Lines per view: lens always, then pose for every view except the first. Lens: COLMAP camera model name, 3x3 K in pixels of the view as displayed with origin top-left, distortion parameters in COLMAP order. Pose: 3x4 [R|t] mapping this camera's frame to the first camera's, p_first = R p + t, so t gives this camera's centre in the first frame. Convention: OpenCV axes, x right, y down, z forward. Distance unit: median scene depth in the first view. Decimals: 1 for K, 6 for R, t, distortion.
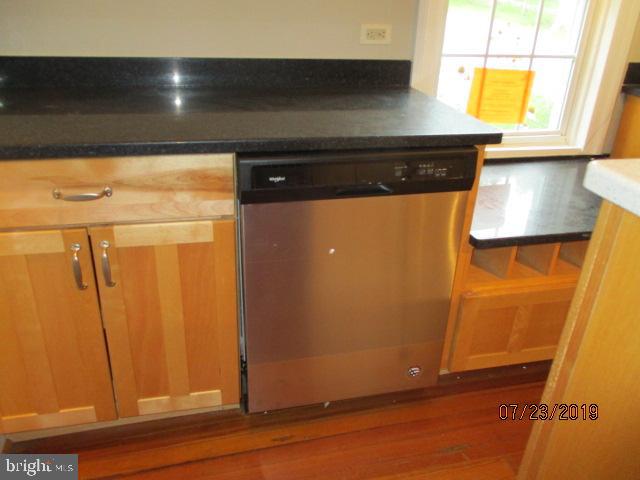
lens RADIAL K [[532.9, 0, 320.0], [0, 532.9, 240.0], [0, 0, 1]] dist [-0.036815, 0.010161]
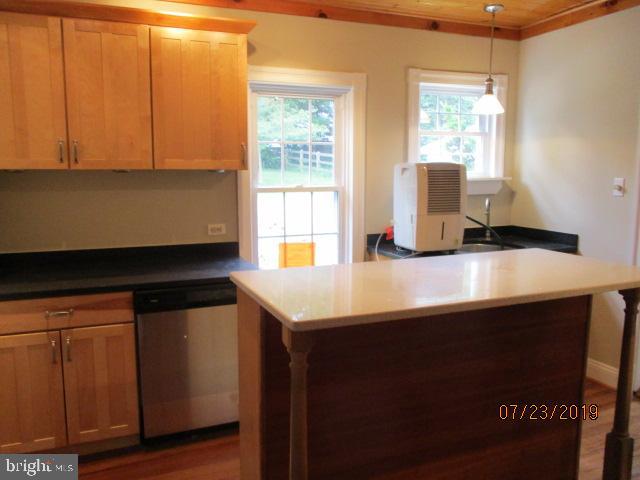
lens RADIAL K [[532.9, 0, 320.0], [0, 532.9, 240.0], [0, 0, 1]] dist [-0.036815, 0.010161]
pose [[0.989240, -0.057630, 0.134471, 0.234372], [0.096214, 0.948687, -0.301224, 0.273392], [-0.110212, 0.310921, 0.944024, -0.889914]]
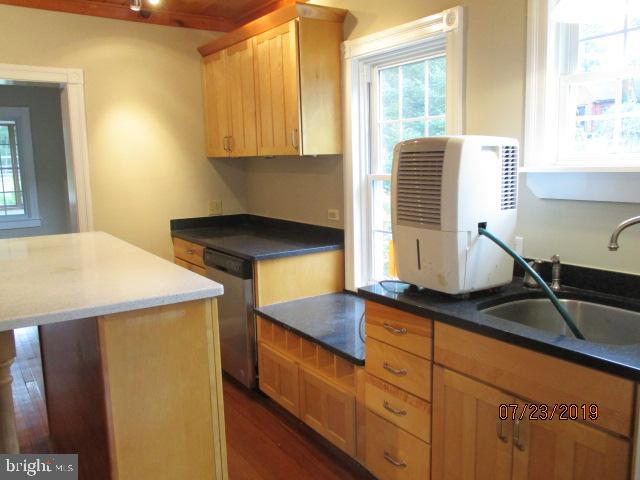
lens RADIAL K [[532.9, 0, 320.0], [0, 532.9, 240.0], [0, 0, 1]] dist [-0.036815, 0.010161]
pose [[0.353045, 0.096851, -0.930580, 2.054960], [-0.373877, 0.926365, -0.045430, -0.226156], [0.857657, 0.363962, 0.363259, 0.342468]]
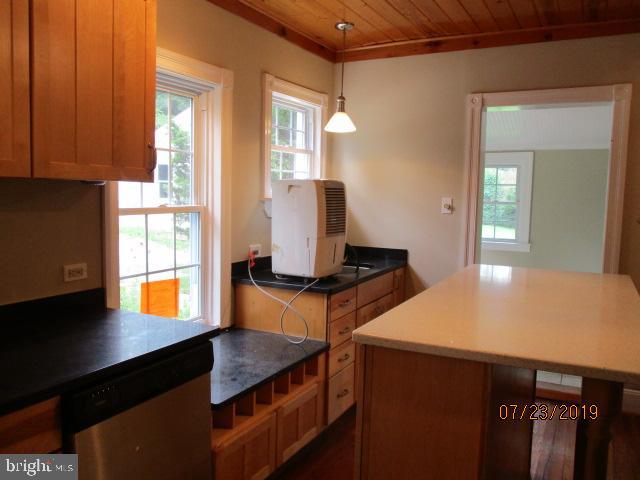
lens RADIAL K [[532.9, 0, 320.0], [0, 532.9, 240.0], [0, 0, 1]] dist [-0.036815, 0.010161]
pose [[0.660849, -0.093186, 0.744712, -0.473309], [0.330047, 0.927250, -0.176853, -0.060768], [-0.674053, 0.362663, 0.643527, -0.218646]]
